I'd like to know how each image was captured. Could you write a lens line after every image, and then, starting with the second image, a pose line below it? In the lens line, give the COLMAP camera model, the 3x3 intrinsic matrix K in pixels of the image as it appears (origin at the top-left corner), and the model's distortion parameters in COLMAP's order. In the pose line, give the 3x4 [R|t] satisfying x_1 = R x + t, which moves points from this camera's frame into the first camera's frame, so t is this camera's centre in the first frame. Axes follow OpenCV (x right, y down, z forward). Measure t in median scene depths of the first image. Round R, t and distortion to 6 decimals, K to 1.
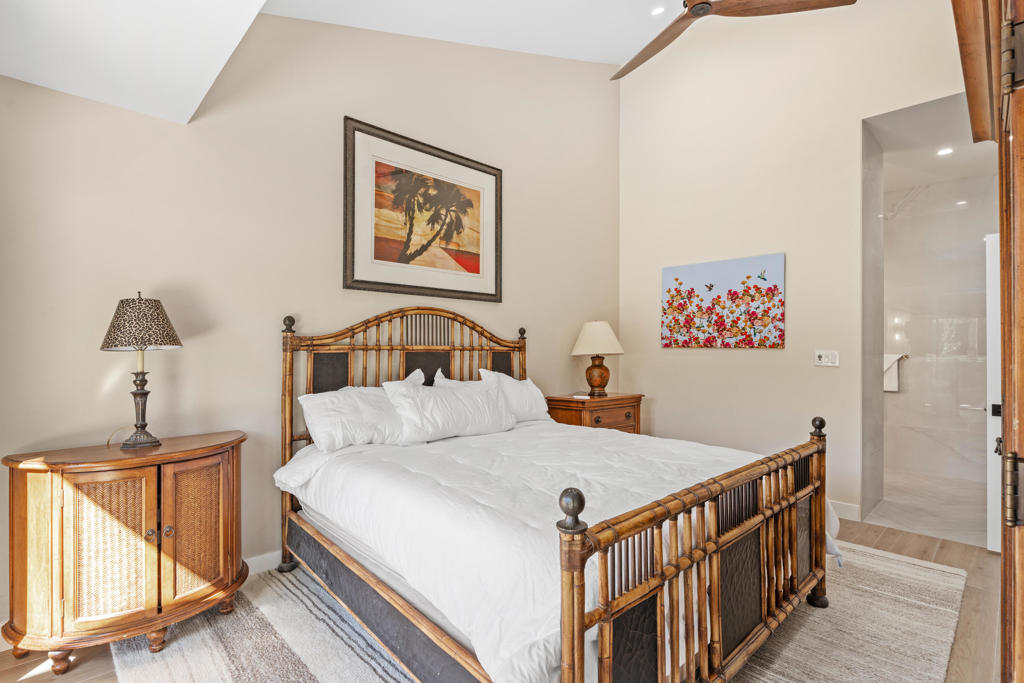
lens RADIAL K [[491.0, 0, 501.9], [0, 491.0, 346.9], [0, 0, 1]] dist [-0.002619, -0.000119]
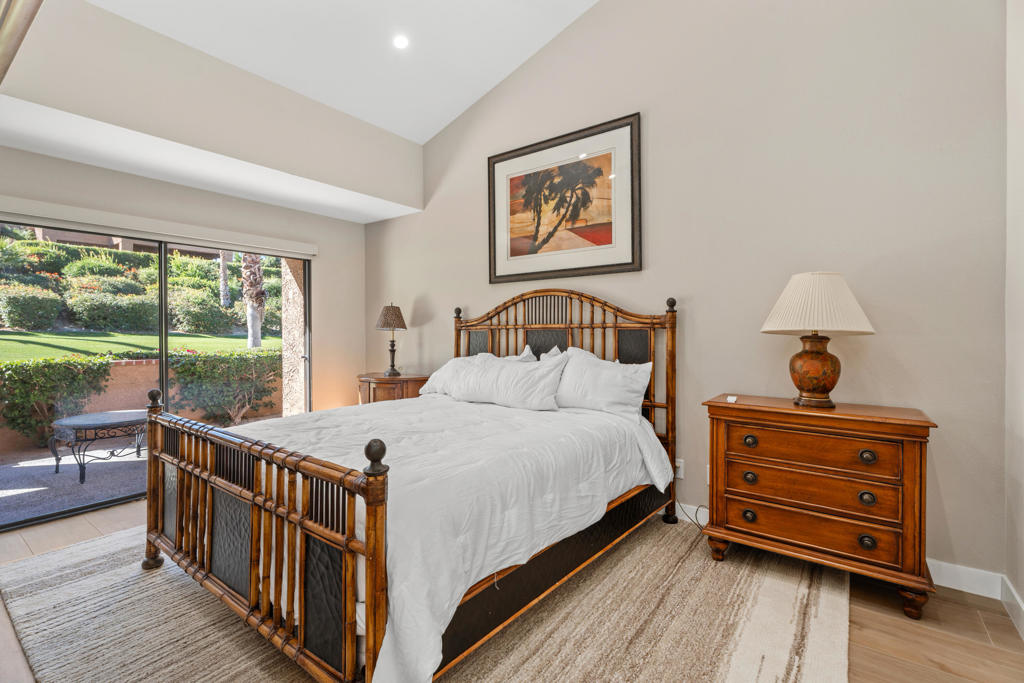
lens RADIAL K [[458.9, 0, 501.1], [0, 458.9, 331.9], [0, 0, 1]] dist [0.000104, 0.000680]
pose [[0.171519, -0.005132, -0.985167, 0.781727], [0.010116, 0.999943, -0.003448, 0.015584], [0.985129, -0.009374, 0.171561, 0.674264]]
